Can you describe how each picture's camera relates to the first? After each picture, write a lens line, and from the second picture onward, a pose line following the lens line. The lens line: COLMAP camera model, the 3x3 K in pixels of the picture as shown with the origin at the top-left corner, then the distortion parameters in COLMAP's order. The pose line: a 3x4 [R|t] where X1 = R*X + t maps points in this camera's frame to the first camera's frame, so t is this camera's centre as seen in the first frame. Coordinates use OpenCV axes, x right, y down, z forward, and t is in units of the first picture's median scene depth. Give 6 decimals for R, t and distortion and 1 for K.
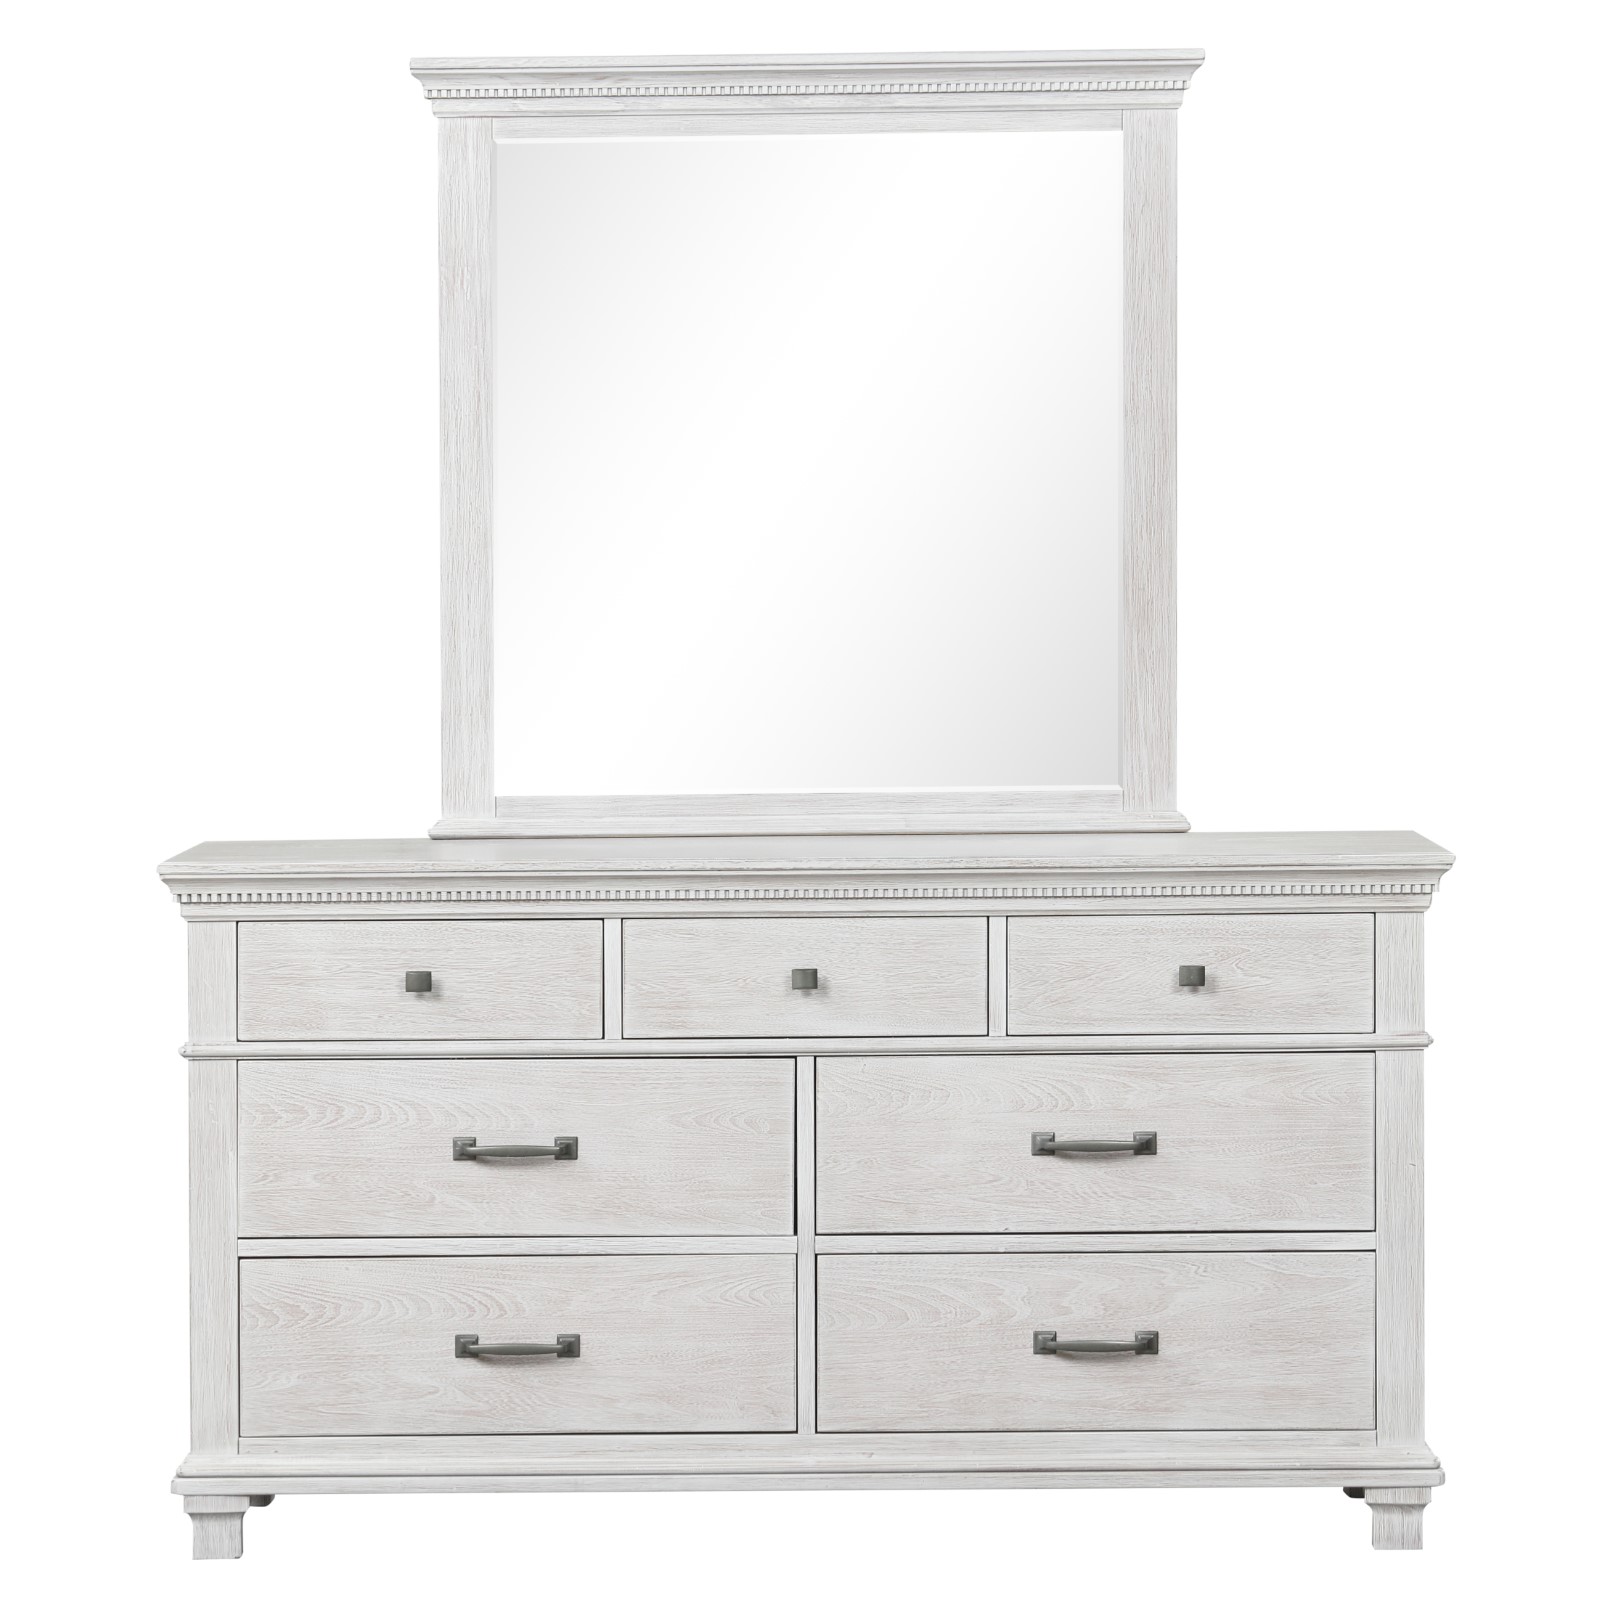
lens RADIAL K [[4968.1, 0, 800.0], [0, 4968.1, 800.0], [0, 0, 1]] dist [0.182260, -1.166931]
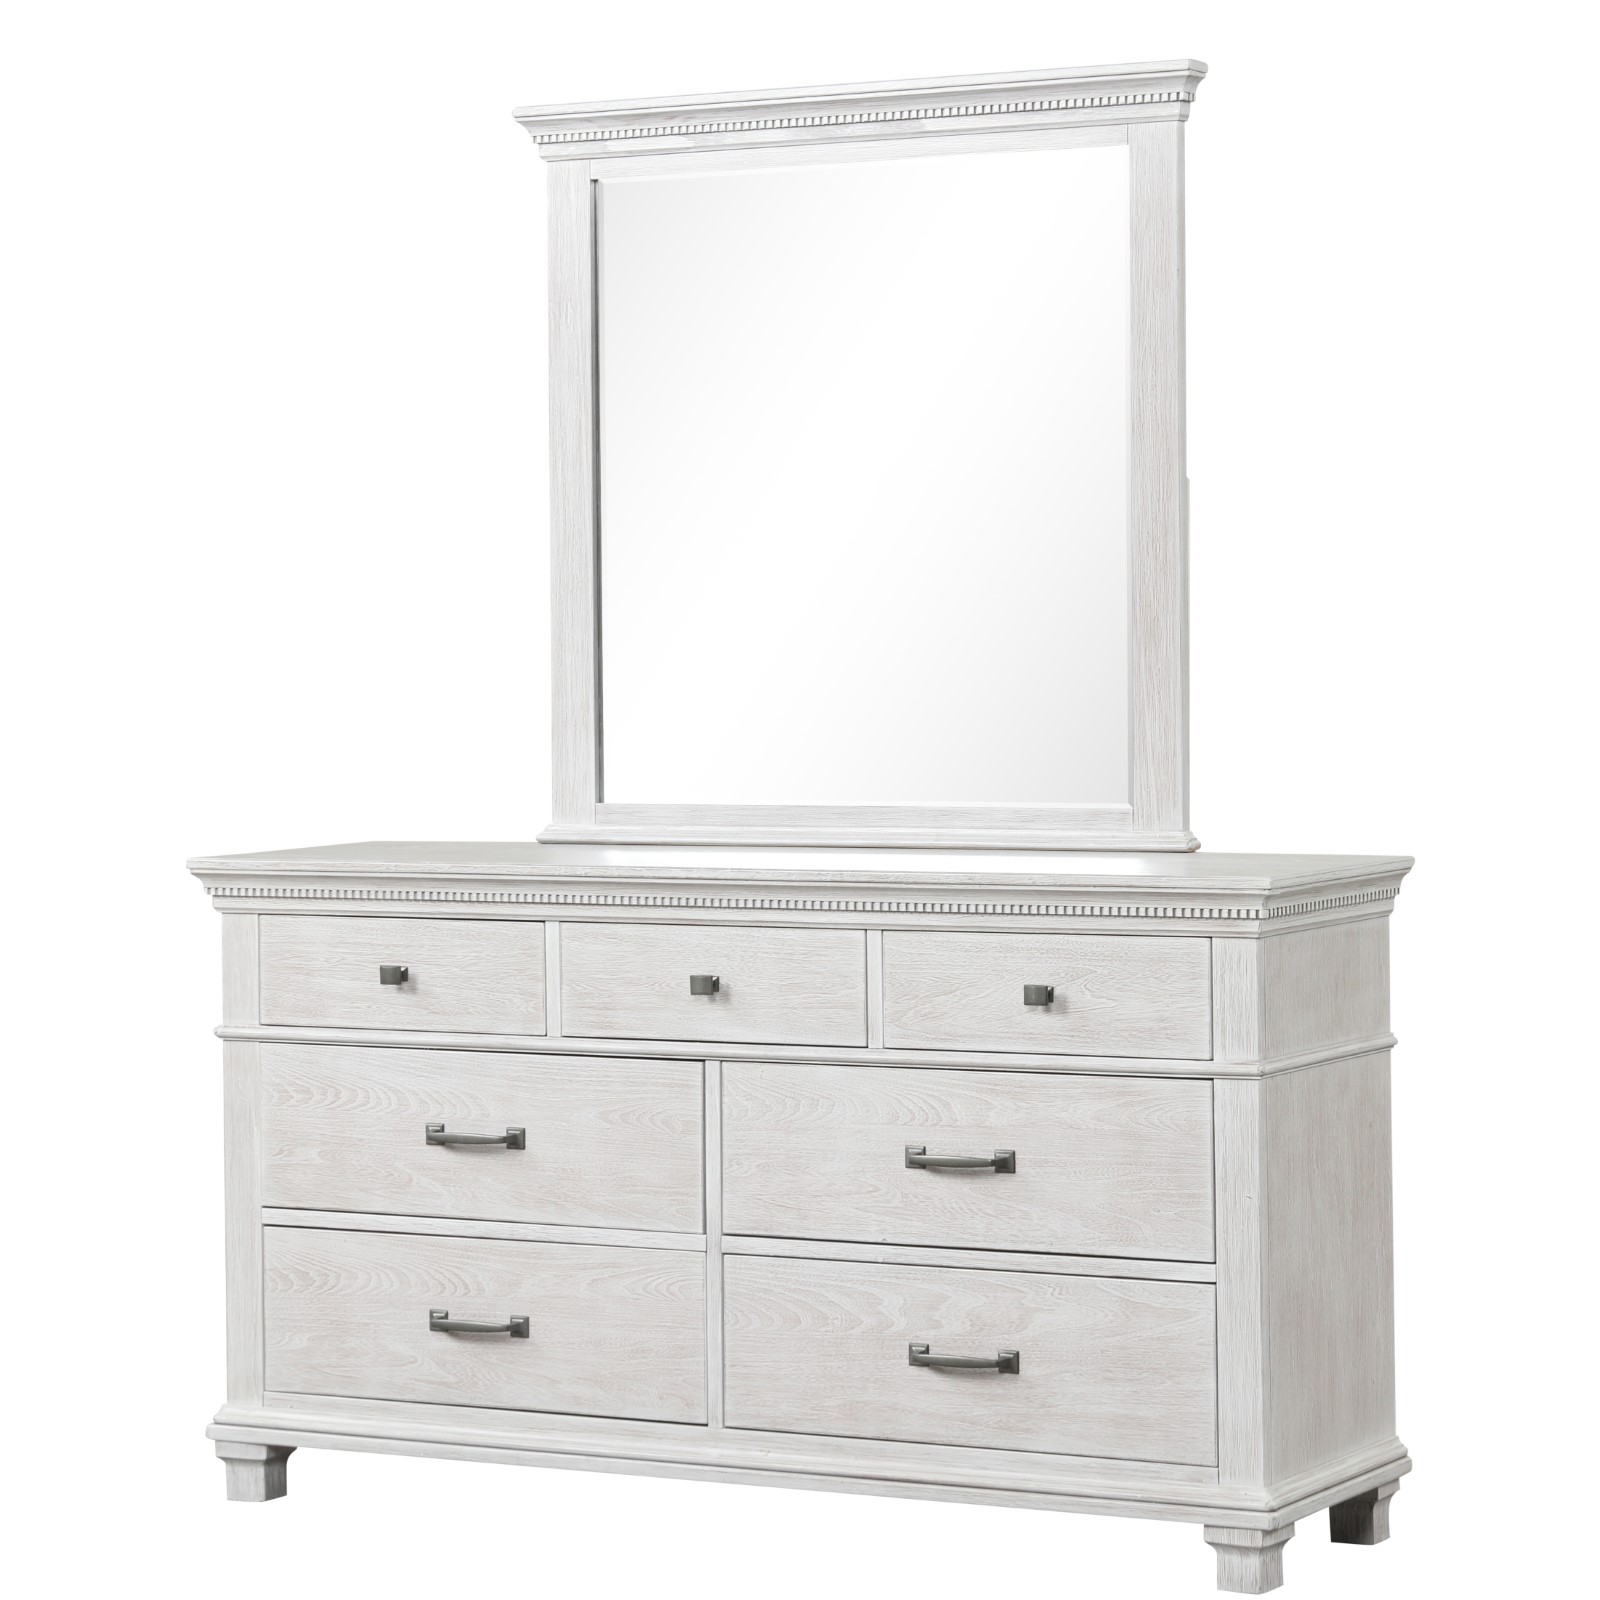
lens RADIAL K [[4968.1, 0, 800.0], [0, 4968.1, 800.0], [0, 0, 1]] dist [0.182260, -1.166931]
pose [[0.881707, 0.017054, -0.471489, 0.500740], [-0.019094, 0.999818, 0.000457, -0.003202], [0.471411, 0.008600, 0.881872, 0.099644]]
